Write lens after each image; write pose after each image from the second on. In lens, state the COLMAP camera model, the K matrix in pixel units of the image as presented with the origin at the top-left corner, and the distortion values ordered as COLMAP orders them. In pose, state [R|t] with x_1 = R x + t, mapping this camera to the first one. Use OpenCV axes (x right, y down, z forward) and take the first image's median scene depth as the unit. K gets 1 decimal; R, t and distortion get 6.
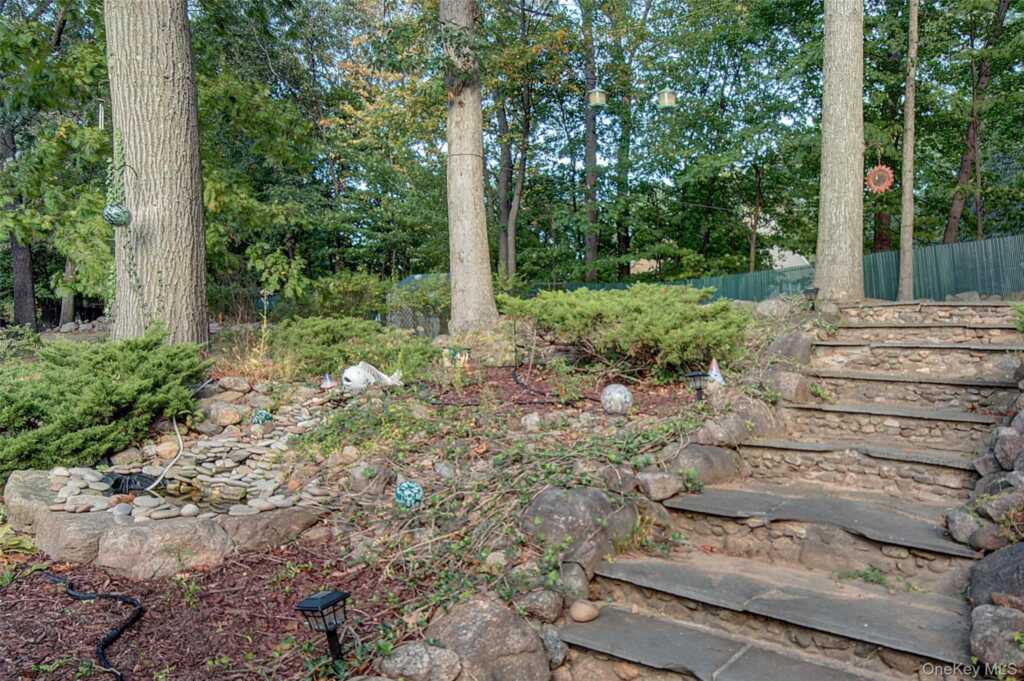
lens RADIAL K [[596.3, 0, 512.0], [0, 596.3, 340.5], [0, 0, 1]] dist [0.005651, 0.000704]
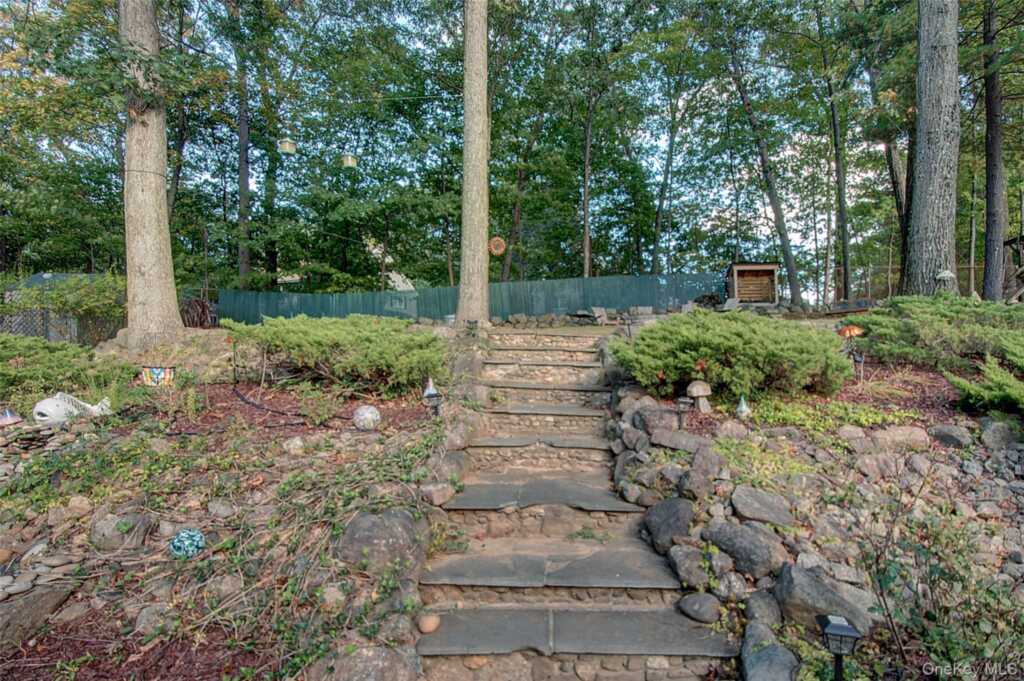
lens RADIAL K [[463.3, 0, 479.5], [0, 463.3, 340.2], [0, 0, 1]] dist [0.005269, -0.013599]
pose [[0.830929, -0.006034, 0.556345, -0.173992], [0.006508, 0.999978, 0.001126, -0.064920], [-0.556340, 0.002685, 0.830951, 0.091416]]
